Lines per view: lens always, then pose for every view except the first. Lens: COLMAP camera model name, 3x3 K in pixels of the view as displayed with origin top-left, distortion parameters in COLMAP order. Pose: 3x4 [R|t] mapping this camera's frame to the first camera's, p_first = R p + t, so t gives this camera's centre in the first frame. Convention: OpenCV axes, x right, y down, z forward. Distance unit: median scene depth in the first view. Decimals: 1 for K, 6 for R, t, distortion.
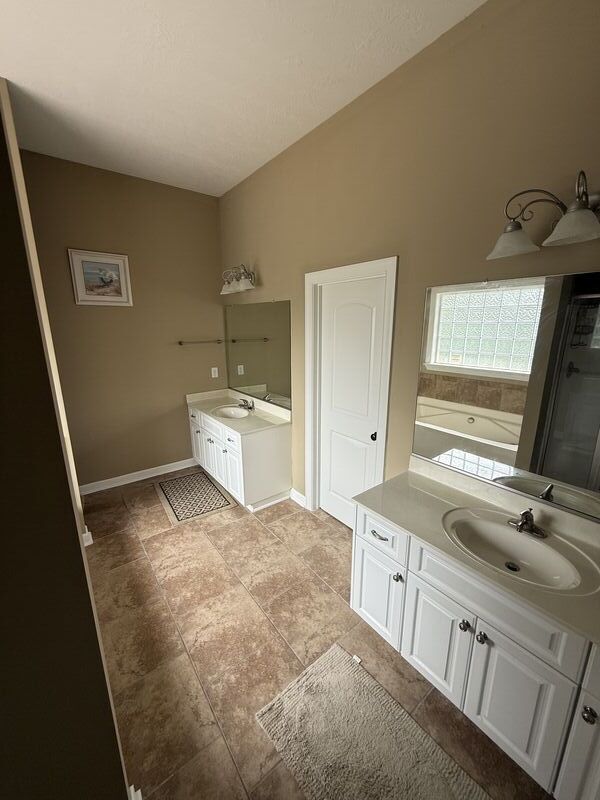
lens RADIAL K [[319.0, 0, 299.8], [0, 319.0, 398.6], [0, 0, 1]] dist [-0.003018, 0.000787]
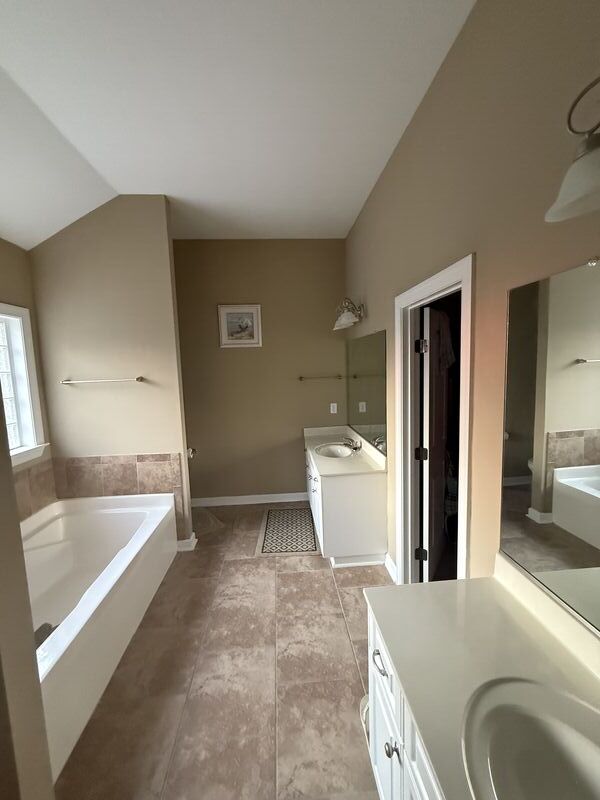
lens RADIAL K [[319.0, 0, 300.0], [0, 319.0, 398.5], [0, 0, 1]] dist [-0.003018, 0.000787]
pose [[0.833337, 0.032440, -0.551813, 0.246187], [-0.096402, 0.991507, -0.087295, -0.020576], [0.544294, 0.125942, 0.829387, 0.160940]]
